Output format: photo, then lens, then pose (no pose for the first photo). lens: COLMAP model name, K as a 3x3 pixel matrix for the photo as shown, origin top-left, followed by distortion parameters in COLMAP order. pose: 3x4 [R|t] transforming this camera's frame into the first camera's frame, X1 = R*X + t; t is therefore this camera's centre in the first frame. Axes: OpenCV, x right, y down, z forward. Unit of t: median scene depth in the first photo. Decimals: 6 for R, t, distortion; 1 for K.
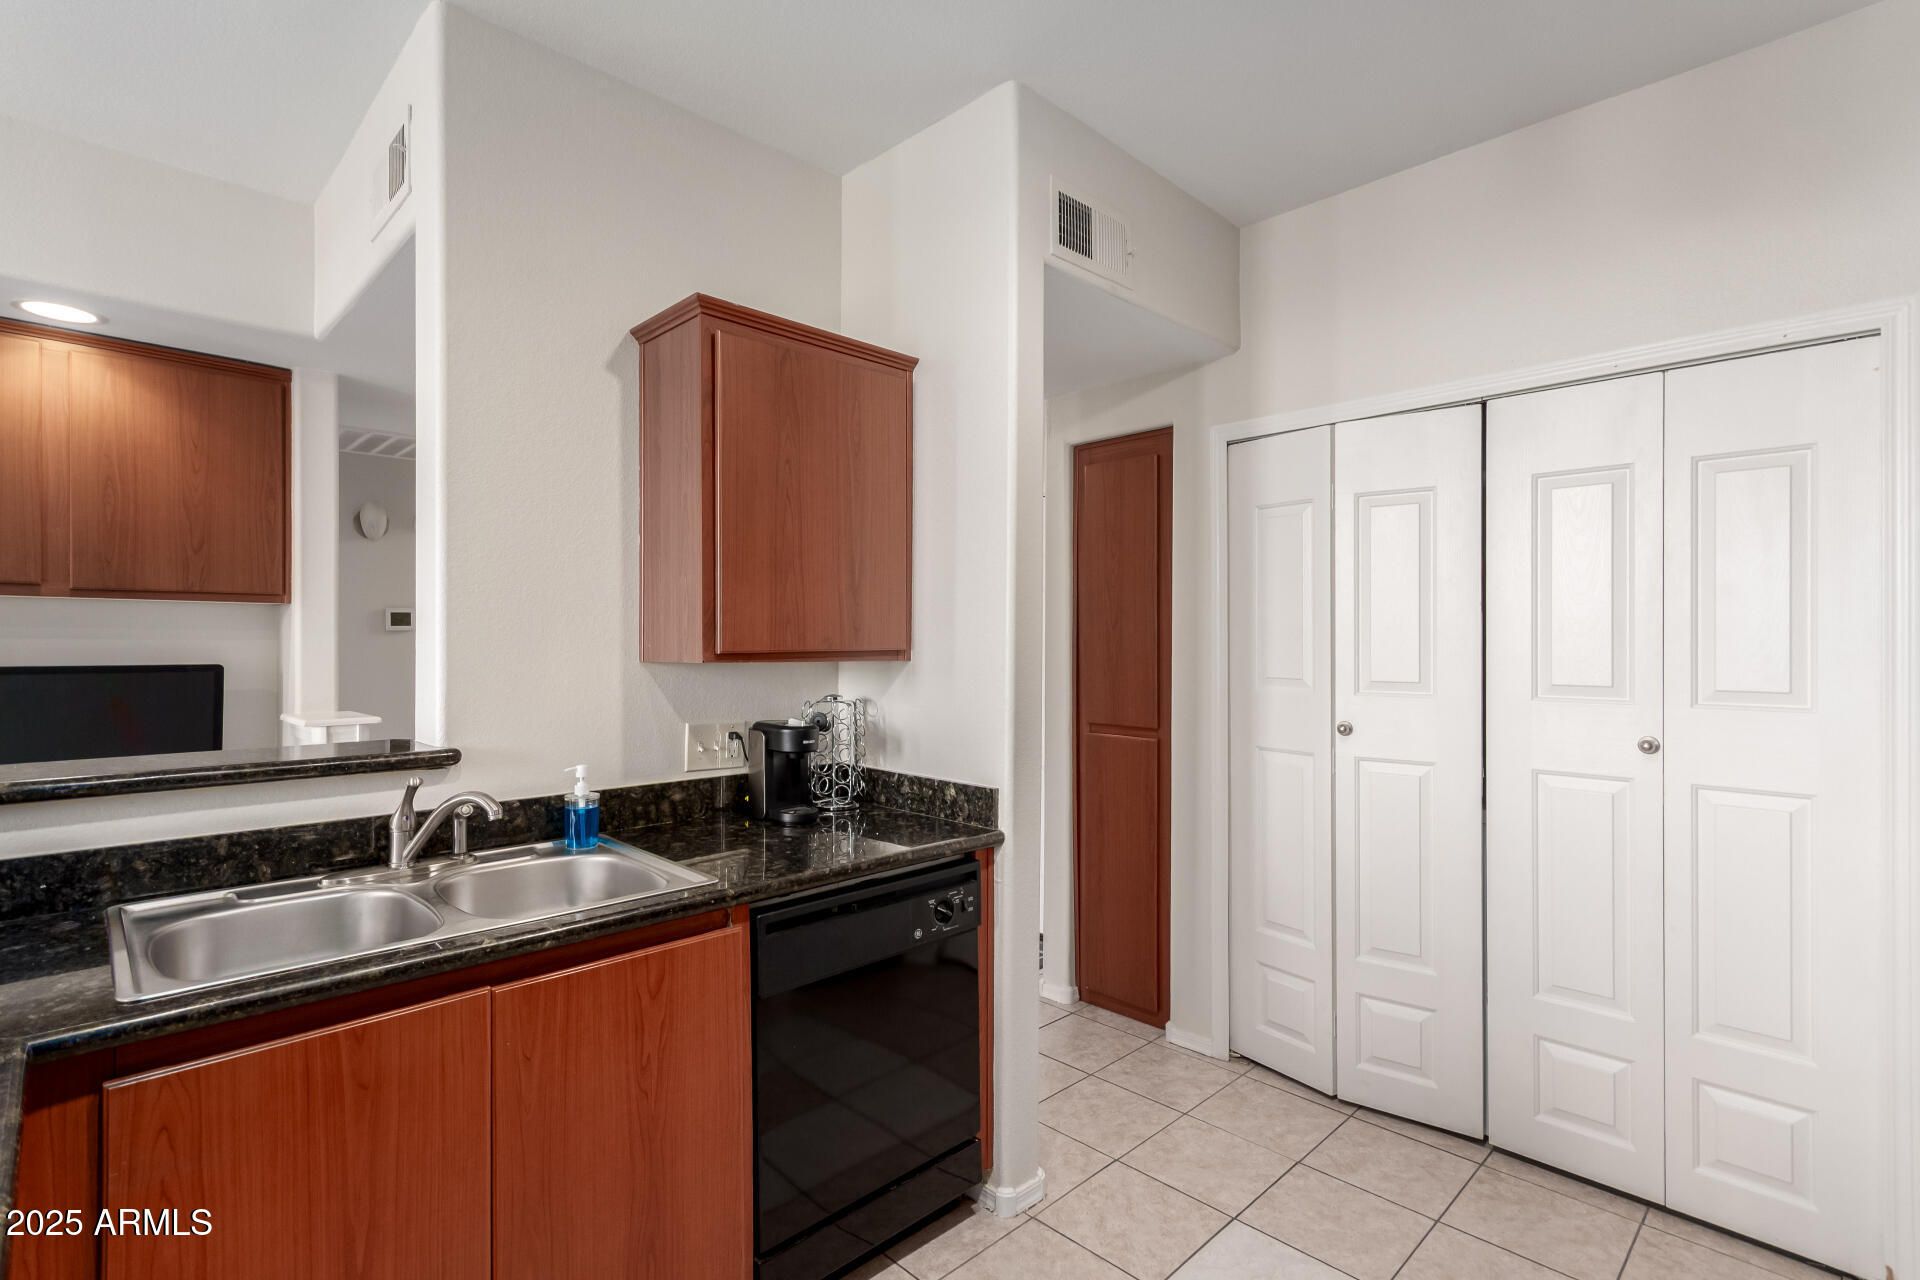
lens RADIAL K [[892.8, 0, 960.0], [0, 892.8, 640.0], [0, 0, 1]] dist [-0.000120, -0.000248]
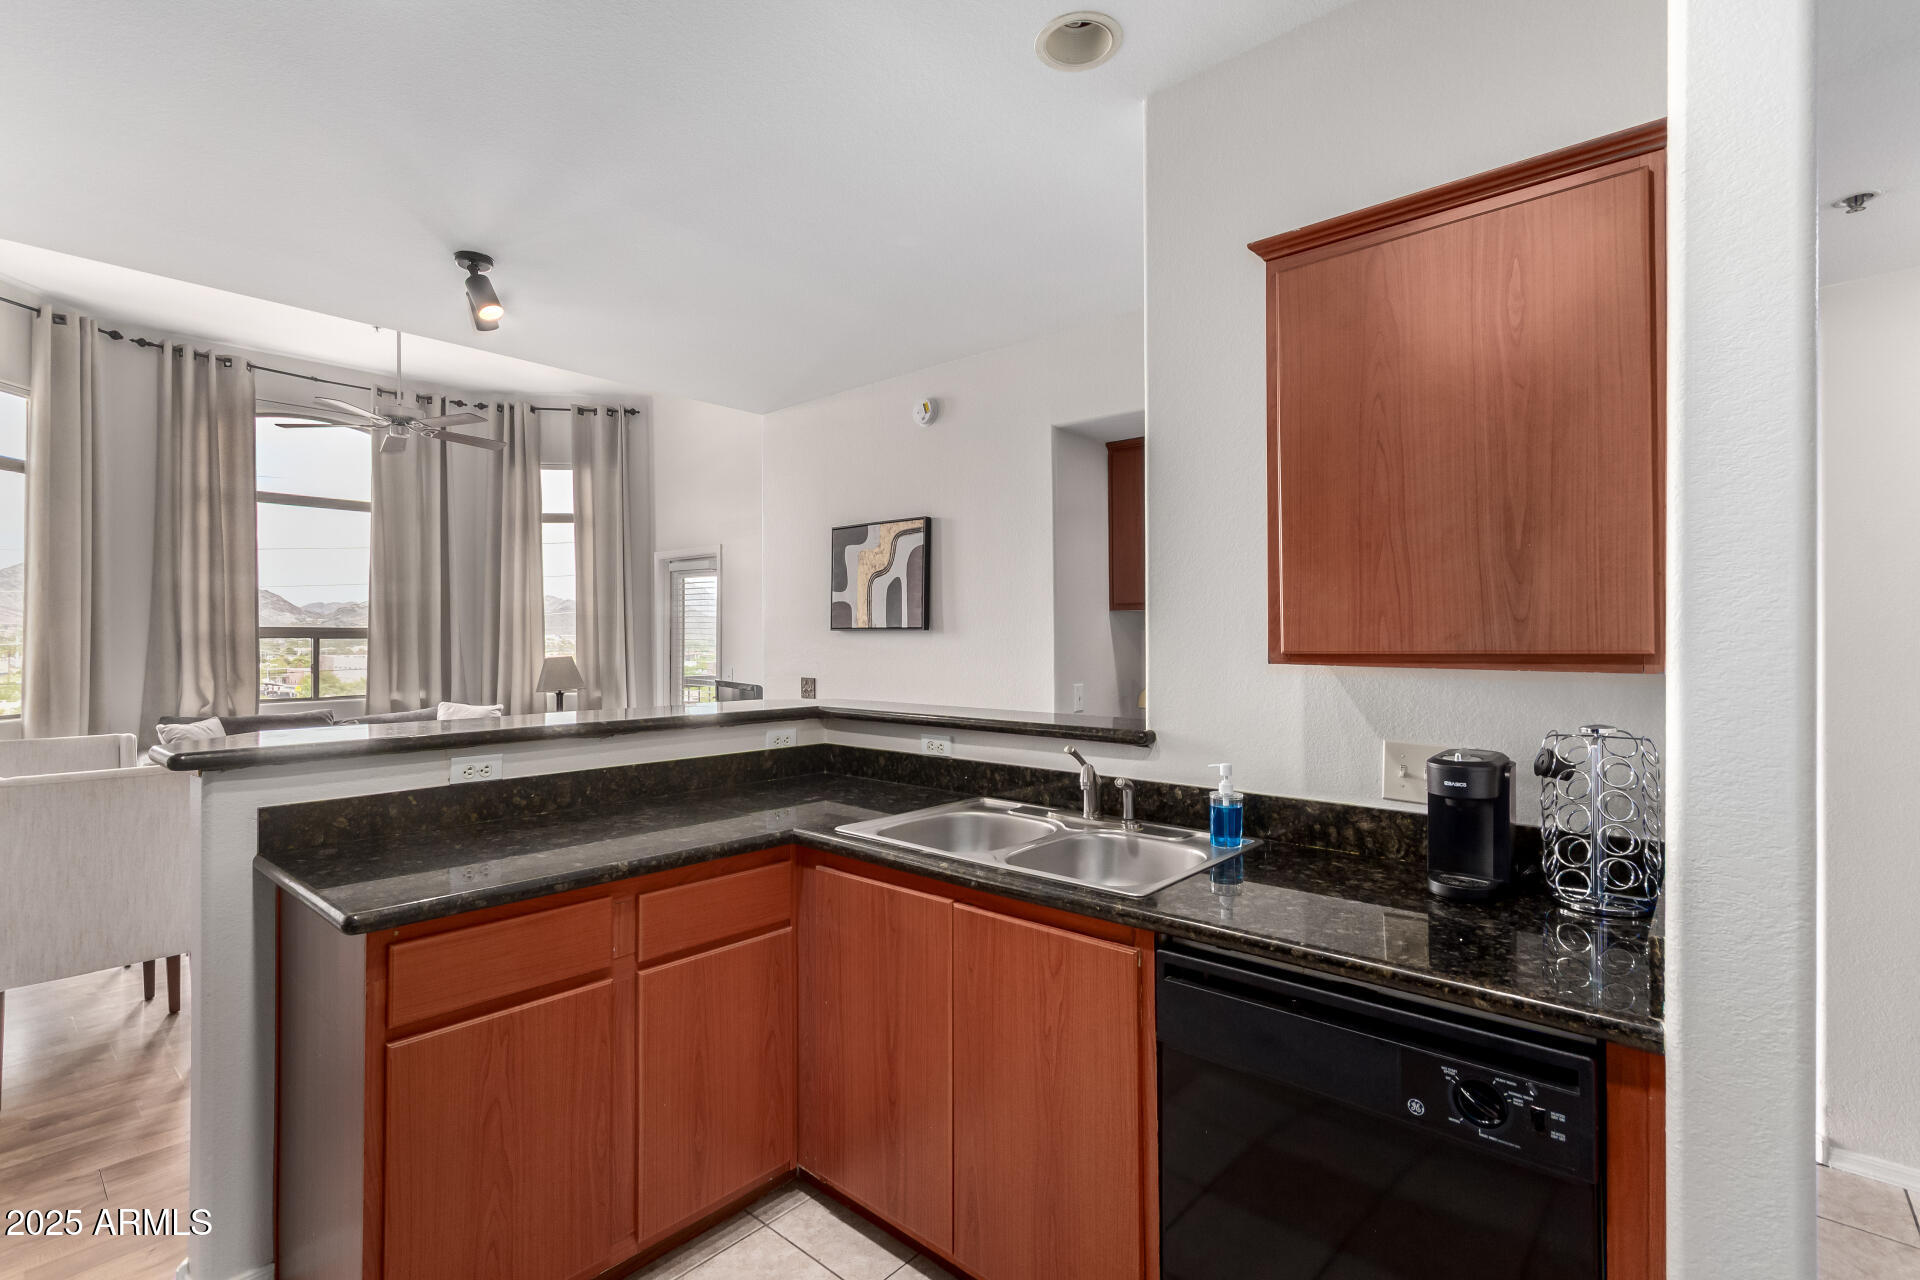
lens RADIAL K [[892.8, 0, 960.0], [0, 892.8, 640.0], [0, 0, 1]] dist [-0.000120, -0.000248]
pose [[0.079449, 0.001770, -0.996837, 0.496079], [0.001025, 0.999998, 0.001857, 0.000268], [0.996838, -0.001169, 0.079447, 0.569179]]
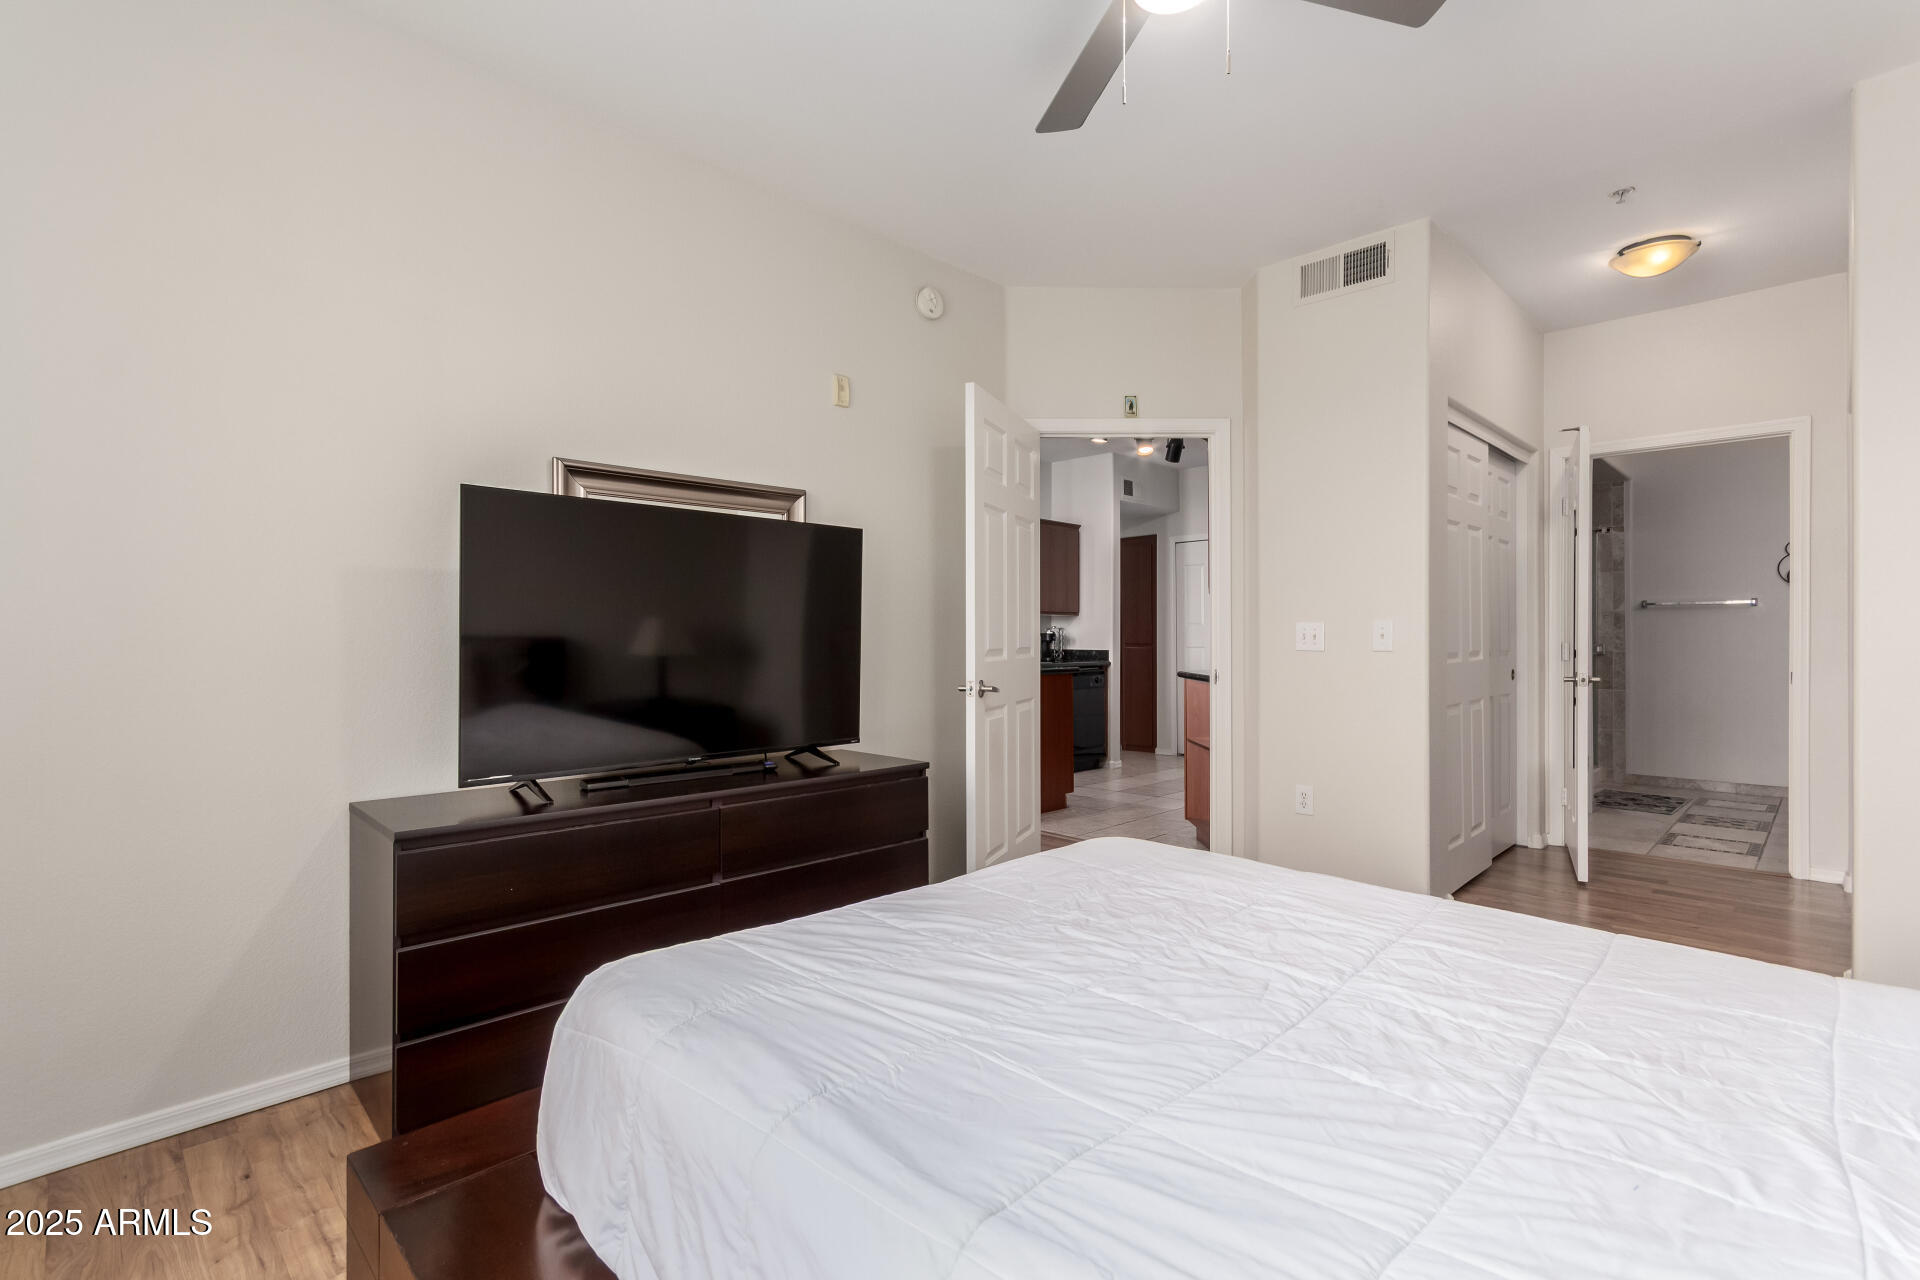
lens RADIAL K [[892.8, 0, 960.0], [0, 892.8, 640.0], [0, 0, 1]] dist [-0.000120, -0.000248]
pose [[0.999864, -0.005499, 0.015542, -0.585280], [0.005525, 0.999983, -0.001652, 0.126897], [-0.015533, 0.001737, 0.999878, -2.464856]]
